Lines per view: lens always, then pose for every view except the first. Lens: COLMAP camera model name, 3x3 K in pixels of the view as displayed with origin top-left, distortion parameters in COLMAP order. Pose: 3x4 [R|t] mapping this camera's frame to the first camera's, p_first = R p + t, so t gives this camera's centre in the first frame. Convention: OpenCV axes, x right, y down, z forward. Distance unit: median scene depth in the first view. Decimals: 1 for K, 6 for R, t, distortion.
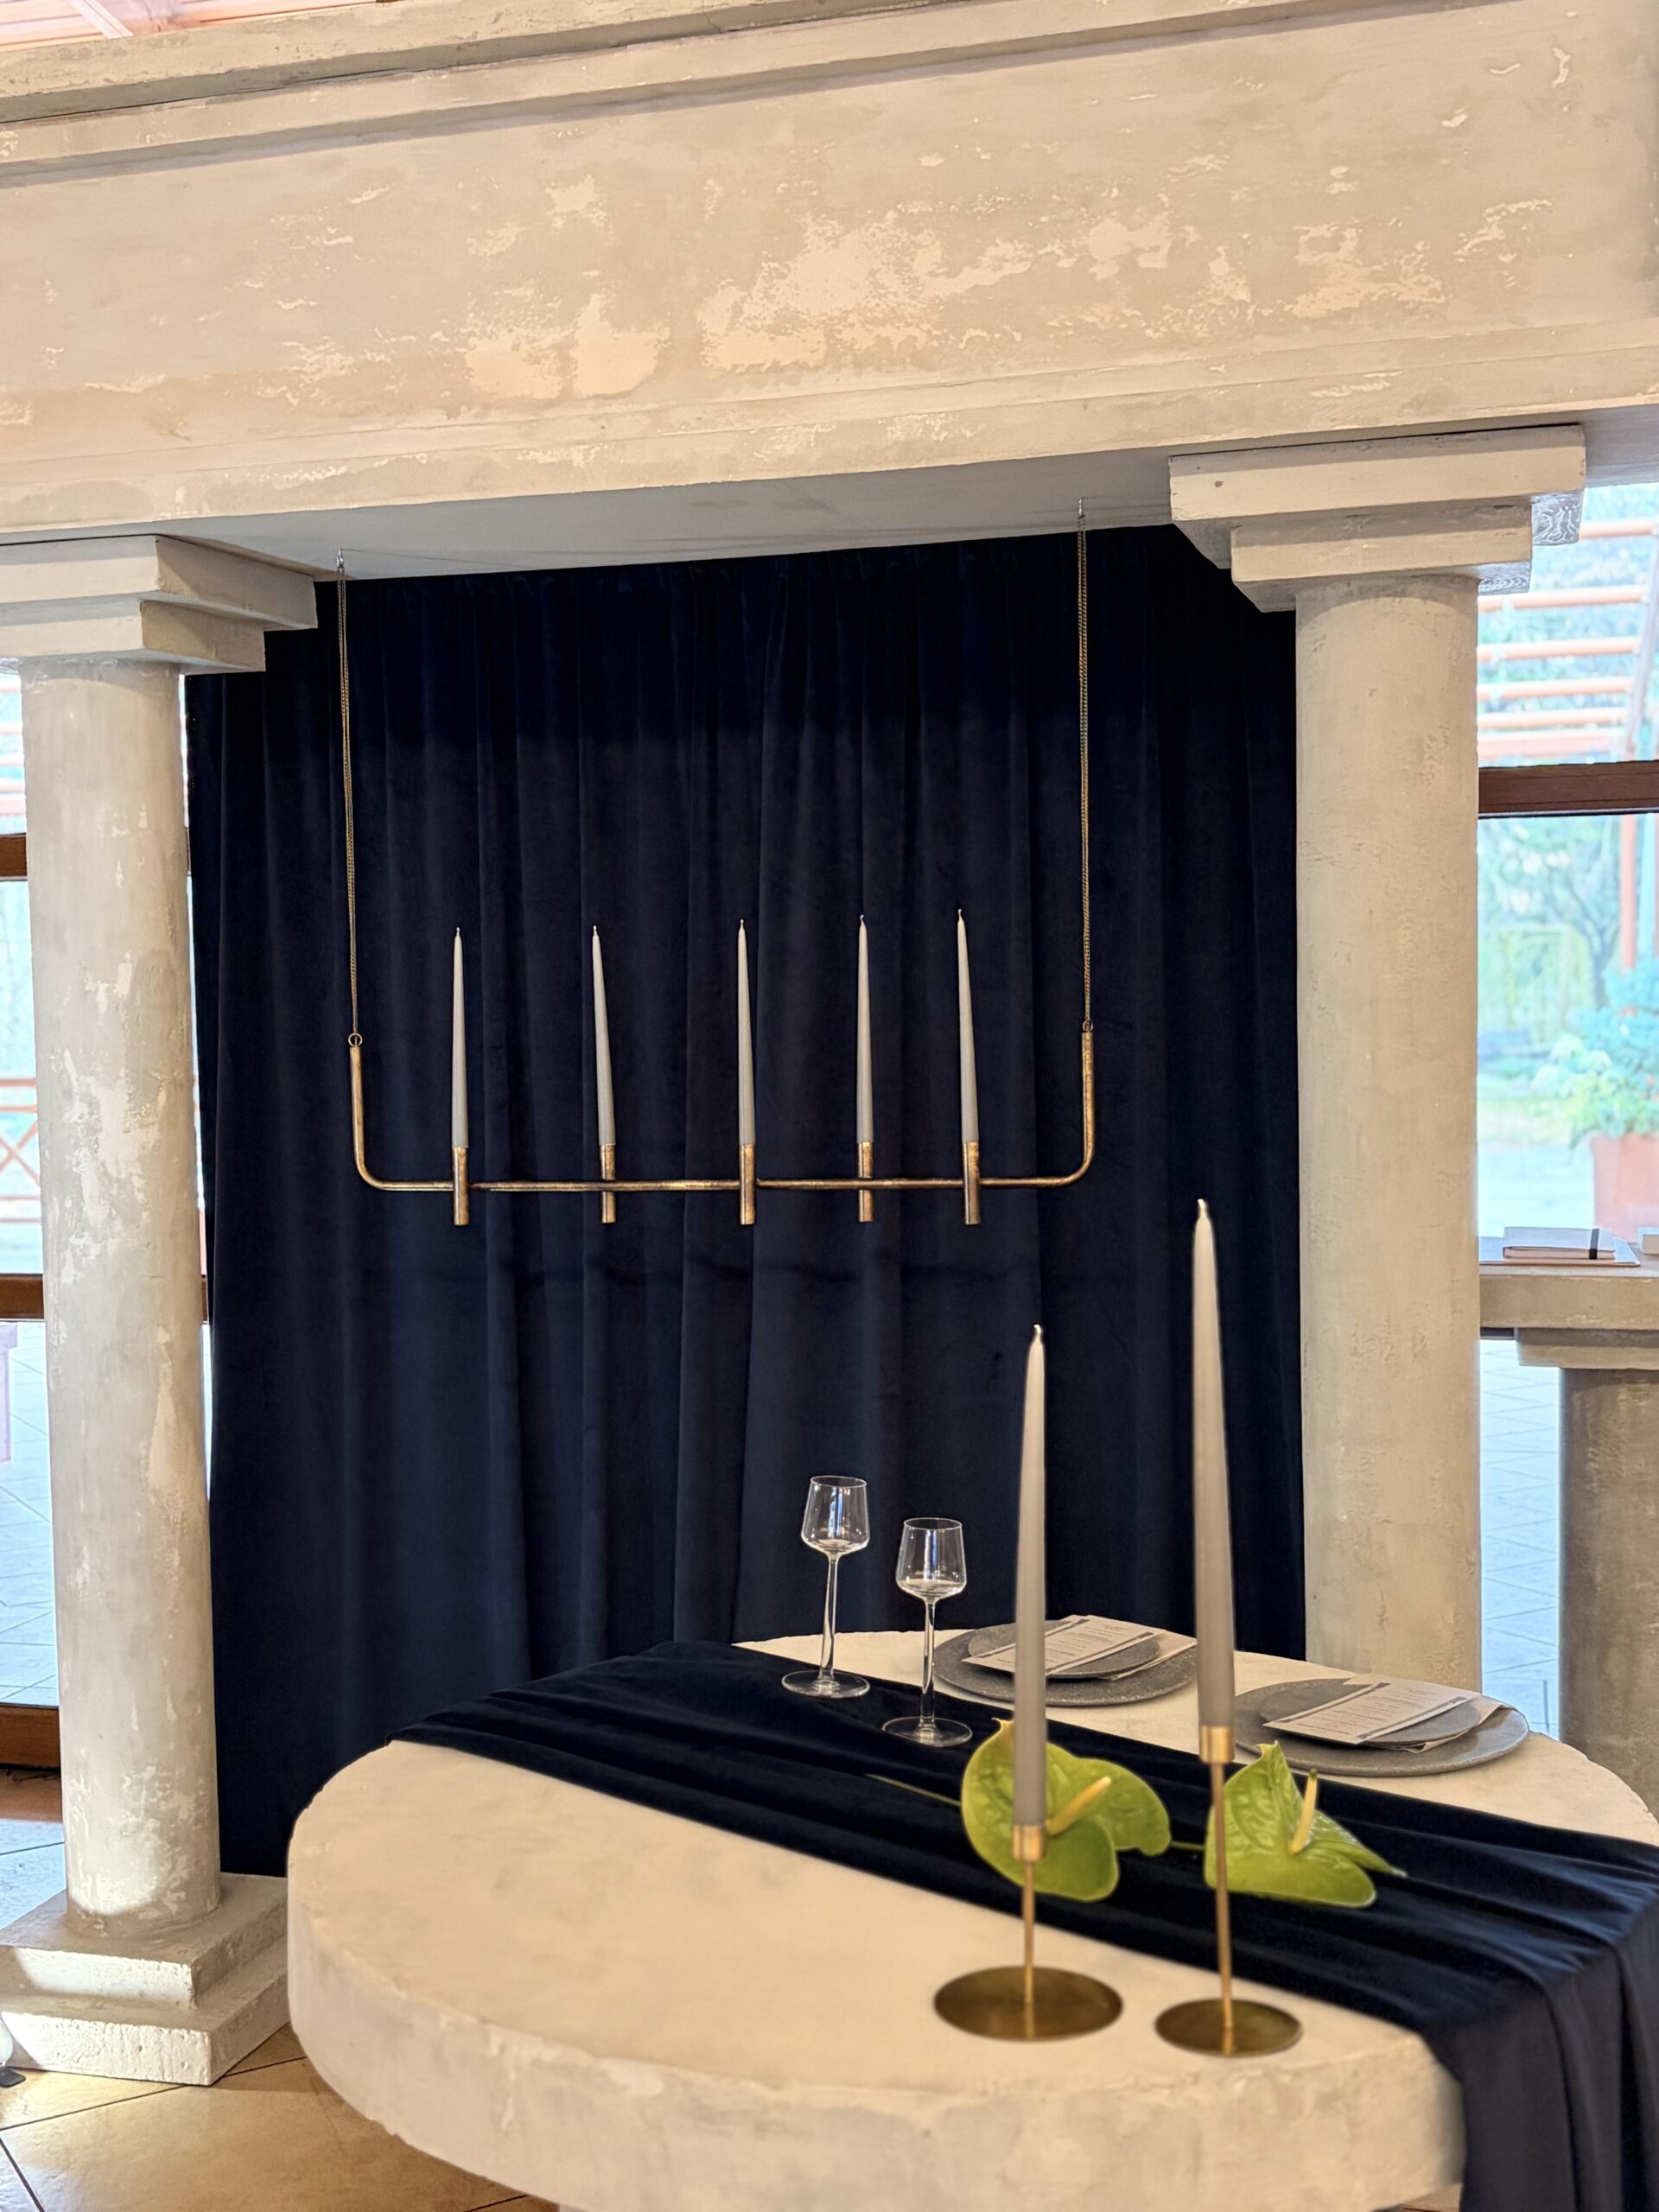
lens RADIAL K [[2468.9, 0, 831.4], [0, 2468.9, 1121.3], [0, 0, 1]] dist [0.153646, -0.420786]
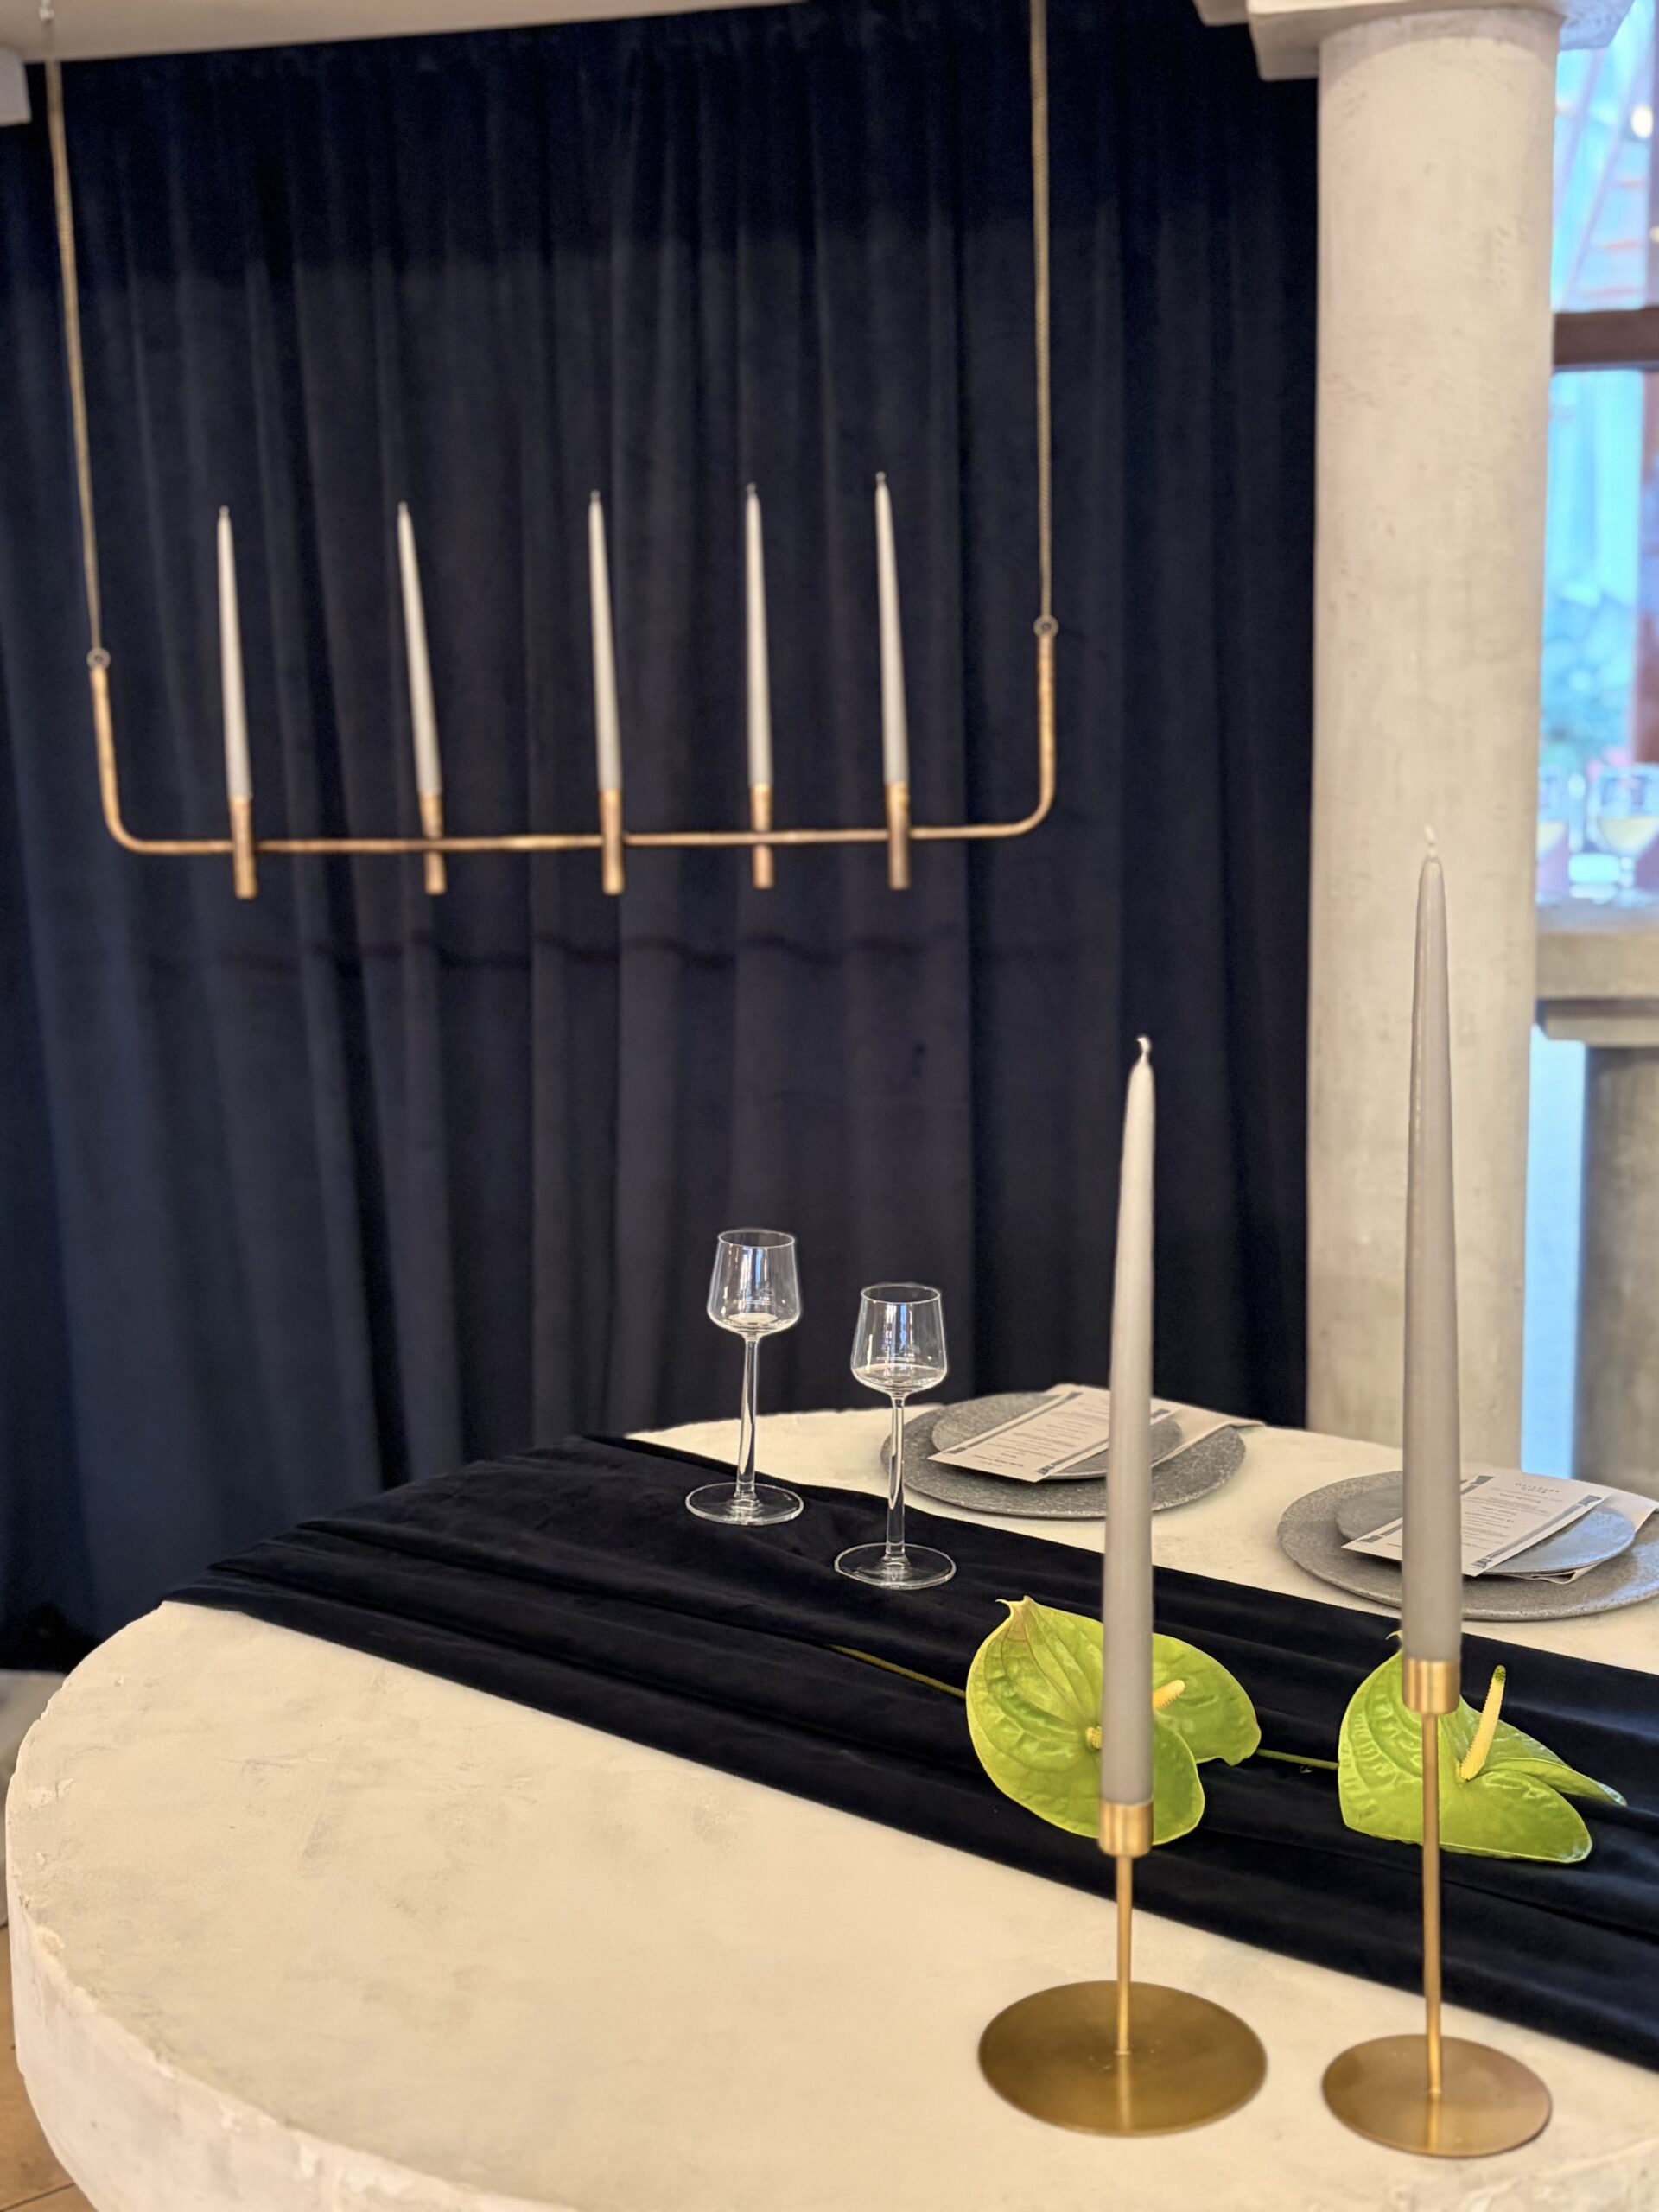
lens RADIAL K [[2468.9, 0, 831.4], [0, 2468.9, 1121.3], [0, 0, 1]] dist [0.153646, -0.420786]
pose [[0.997536, -0.021688, 0.066726, -0.020766], [0.012608, 0.990955, 0.133604, 0.010677], [-0.069020, -0.132434, 0.988786, 0.218330]]
